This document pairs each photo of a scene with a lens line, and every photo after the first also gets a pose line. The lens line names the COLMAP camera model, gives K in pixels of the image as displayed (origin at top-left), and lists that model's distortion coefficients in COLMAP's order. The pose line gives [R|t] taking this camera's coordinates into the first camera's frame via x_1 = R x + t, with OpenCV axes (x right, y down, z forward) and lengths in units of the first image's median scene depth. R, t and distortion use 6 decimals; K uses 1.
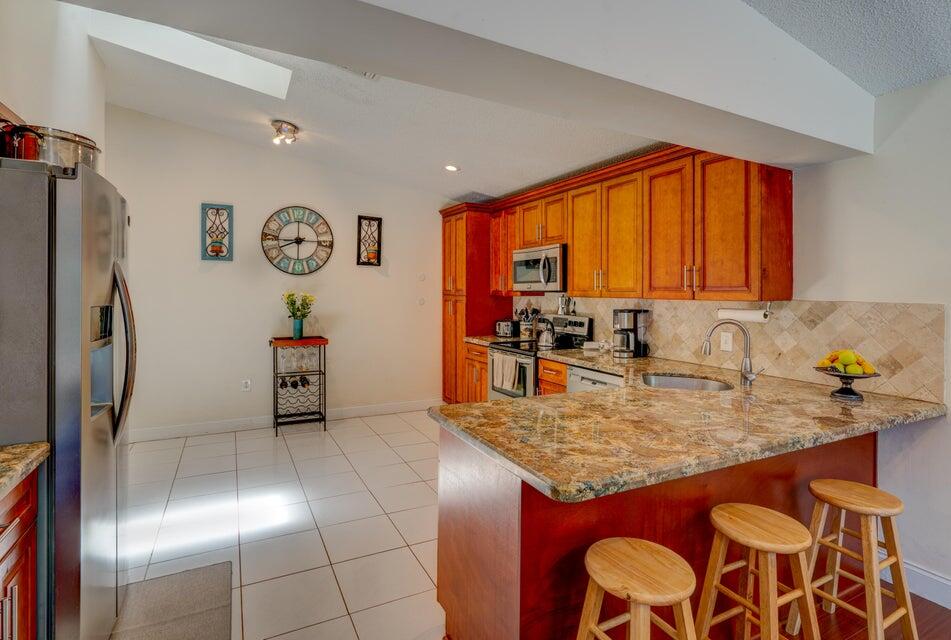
lens RADIAL K [[462.9, 0, 455.2], [0, 462.9, 292.2], [0, 0, 1]] dist [-0.000293, -0.000093]
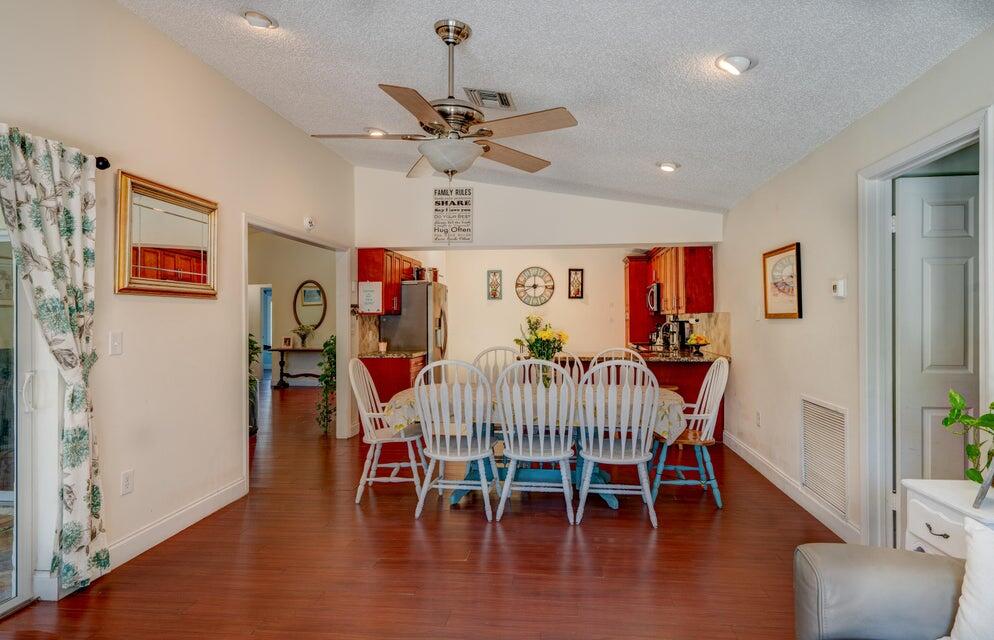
lens RADIAL K [[521.7, 0, 497.8], [0, 521.7, 316.0], [0, 0, 1]] dist [0.000047, 0.000000]
pose [[0.831211, -0.019746, -0.555606, 0.657277], [0.014452, 0.999799, -0.013911, 0.028200], [0.555769, 0.003534, 0.831329, -0.744658]]
